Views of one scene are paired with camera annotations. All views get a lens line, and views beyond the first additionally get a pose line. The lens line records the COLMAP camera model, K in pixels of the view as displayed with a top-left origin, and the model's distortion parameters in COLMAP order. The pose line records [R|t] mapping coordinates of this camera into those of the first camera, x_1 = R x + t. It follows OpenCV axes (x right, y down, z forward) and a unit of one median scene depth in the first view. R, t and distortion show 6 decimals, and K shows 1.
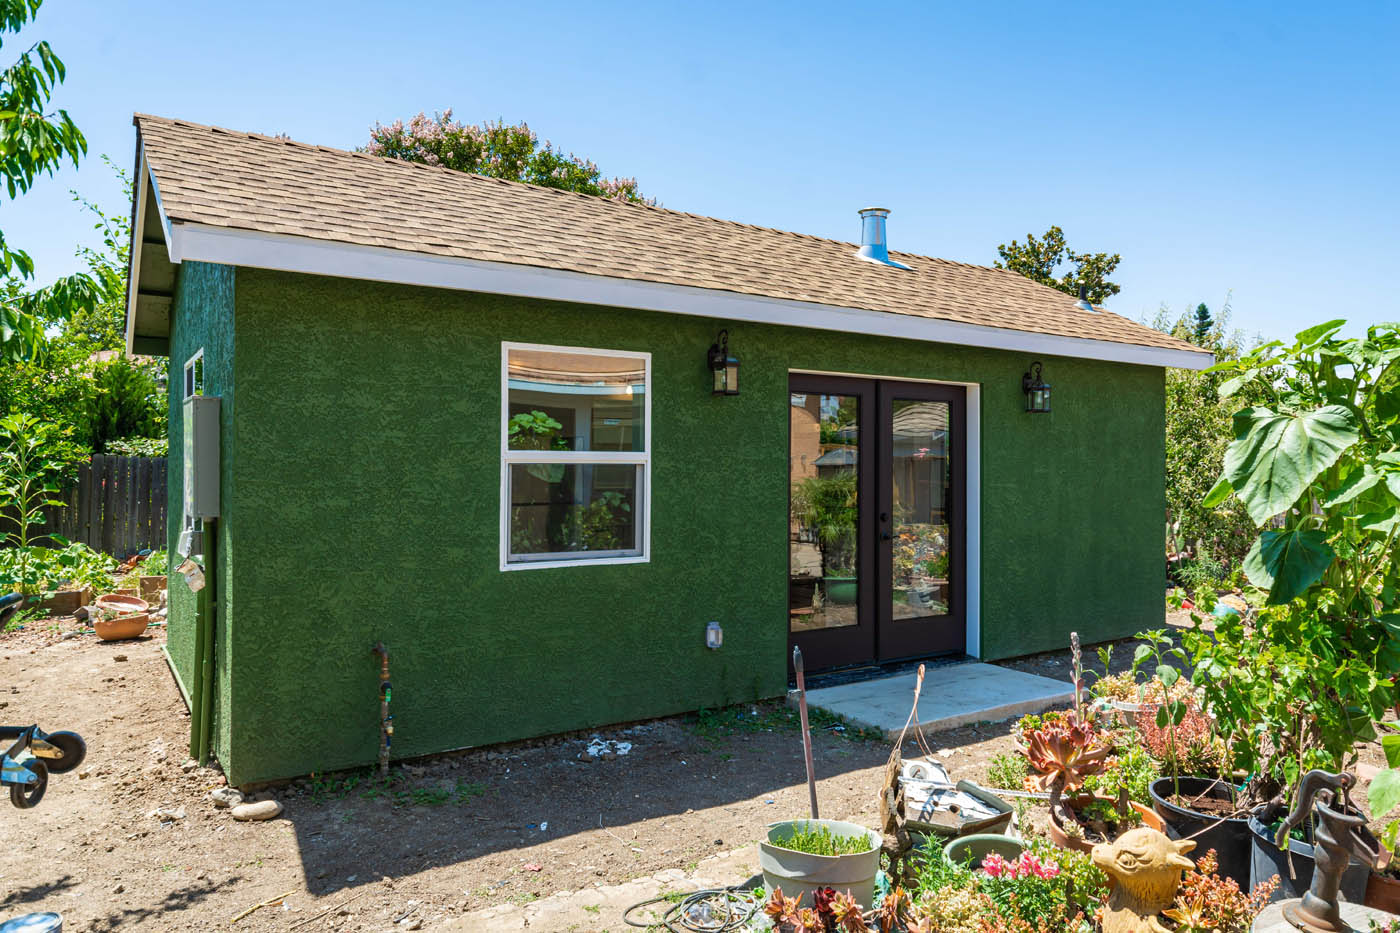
lens RADIAL K [[940.3, 0, 707.1], [0, 940.3, 470.0], [0, 0, 1]] dist [-0.009059, -0.000508]
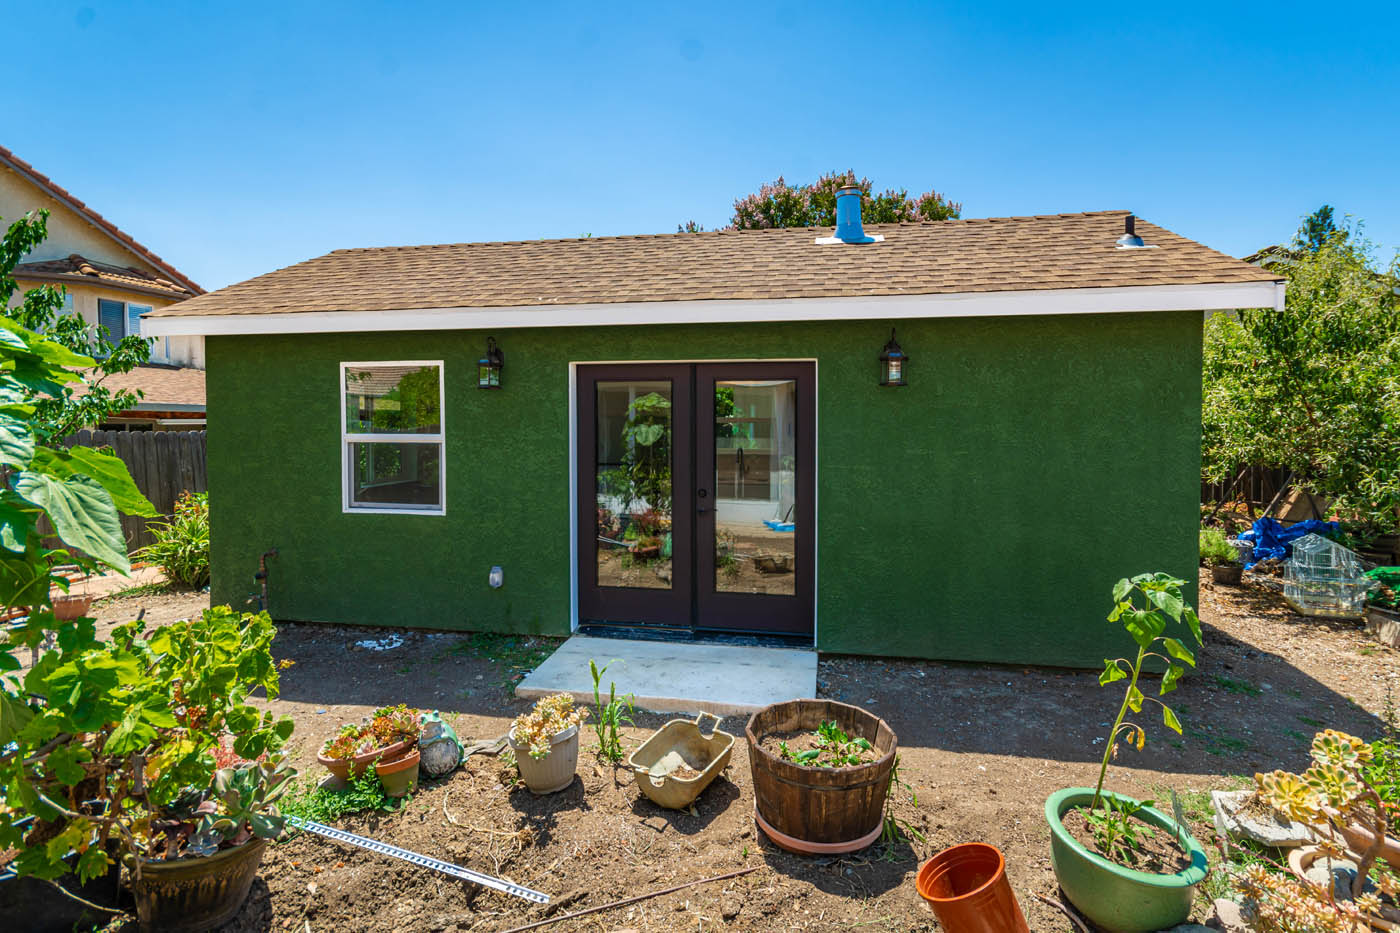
lens RADIAL K [[634.1, 0, 705.0], [0, 634.1, 453.8], [0, 0, 1]] dist [0.010631, -0.003026]
pose [[0.728548, 0.026298, -0.684490, 0.776625], [-0.002789, 0.999368, 0.035428, -0.022559], [0.684989, -0.023902, 0.728161, 0.550109]]
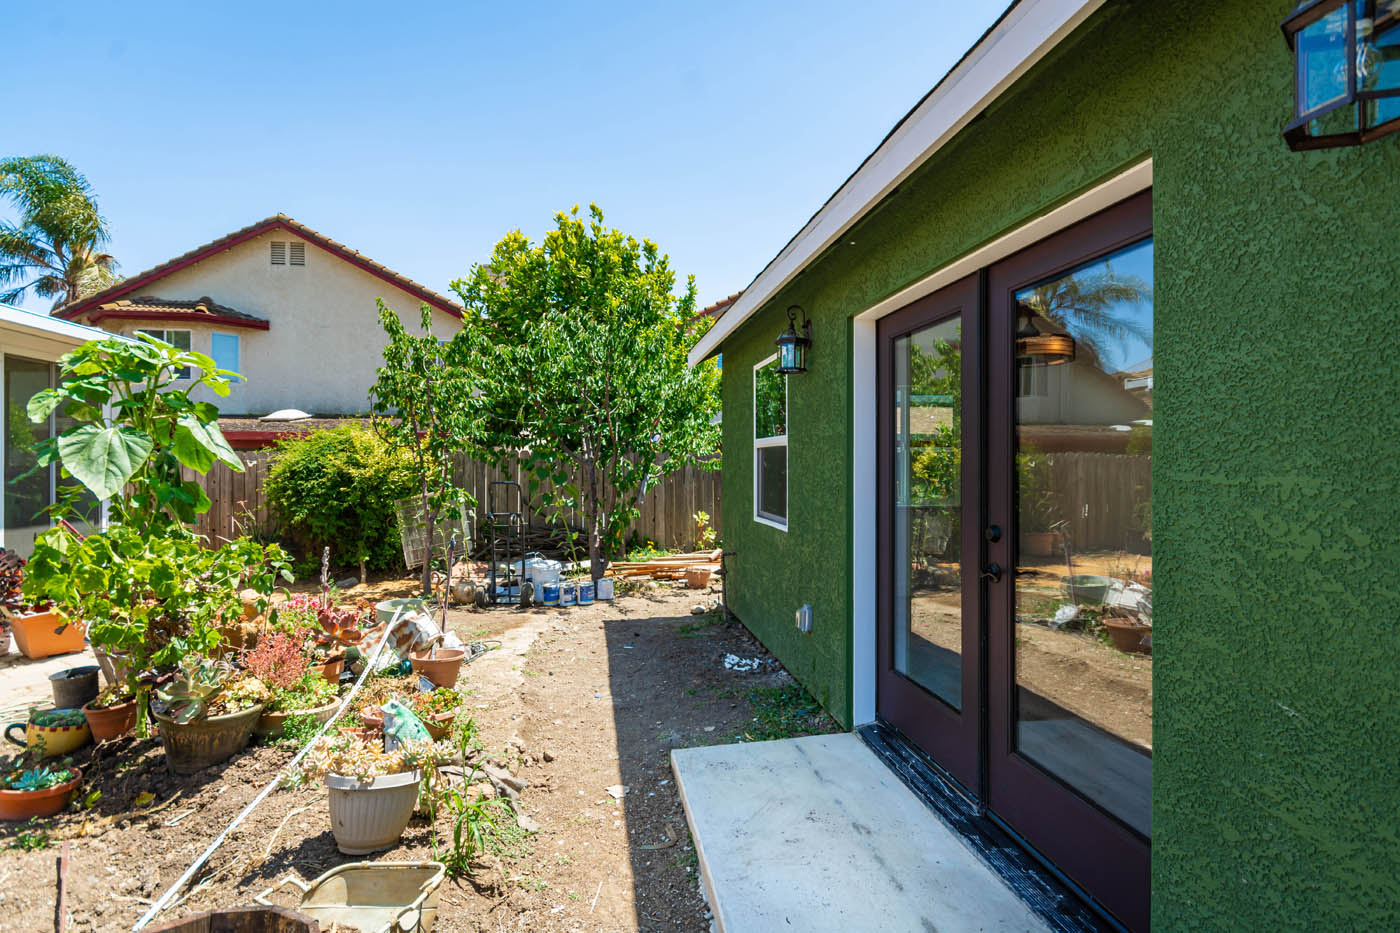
lens RADIAL K [[676.6, 0, 694.9], [0, 676.6, 463.2], [0, 0, 1]] dist [0.003180, 0.000249]
pose [[-0.405092, 0.005829, -0.914257, 0.673281], [0.005941, 0.999975, 0.003743, 0.011661], [0.914257, -0.003916, -0.405116, 1.144289]]
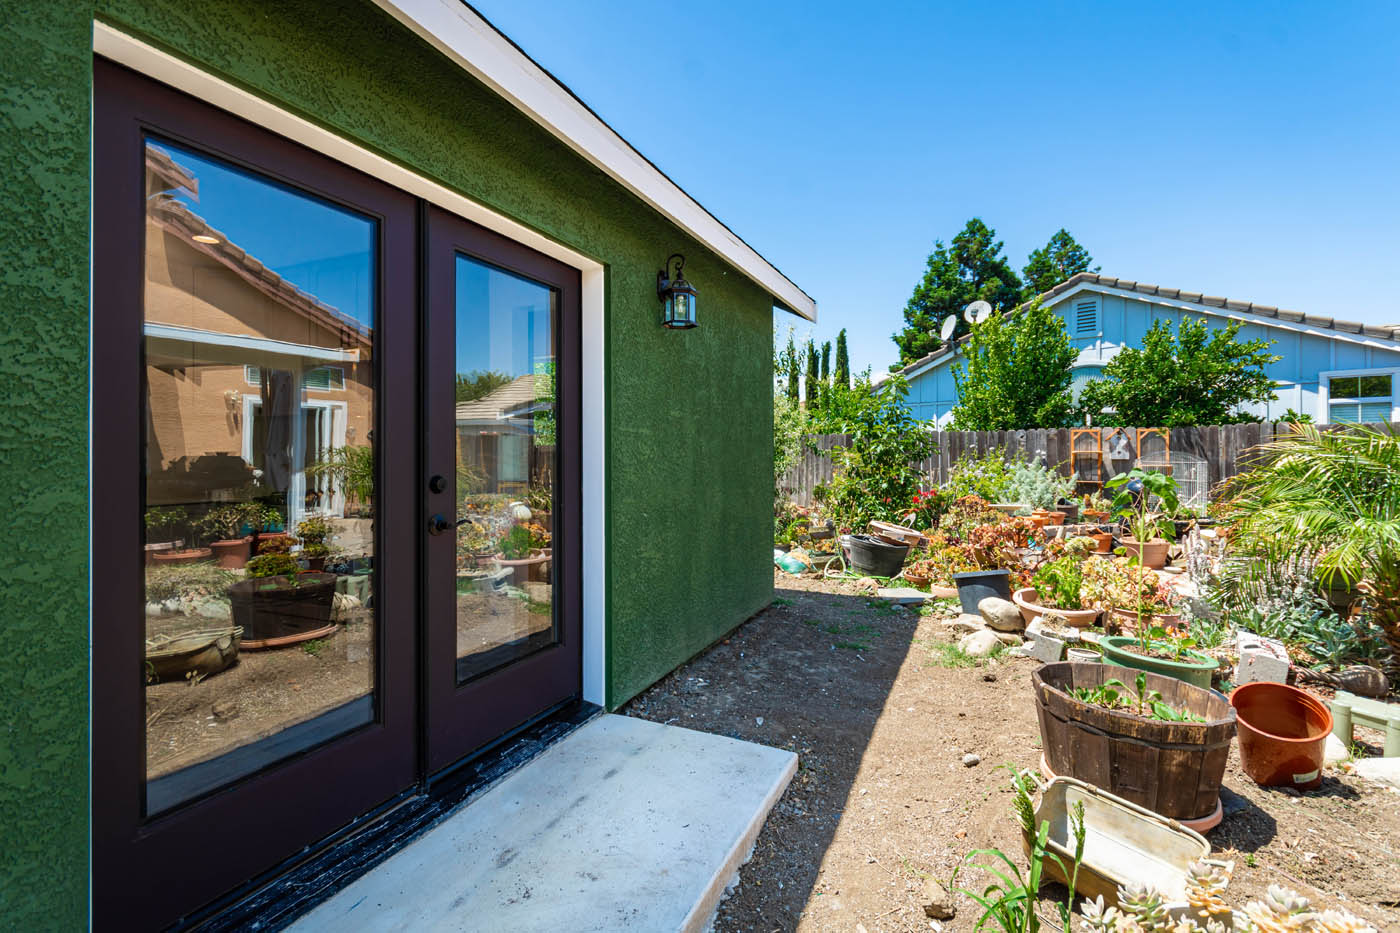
lens RADIAL K [[634.1, 0, 718.0], [0, 634.1, 456.7], [0, 0, 1]] dist [0.010631, -0.003026]
pose [[0.835305, -0.004692, 0.549766, 0.146240], [0.001681, 0.999981, 0.005981, 0.038934], [-0.549784, -0.004072, 0.835297, 0.730512]]
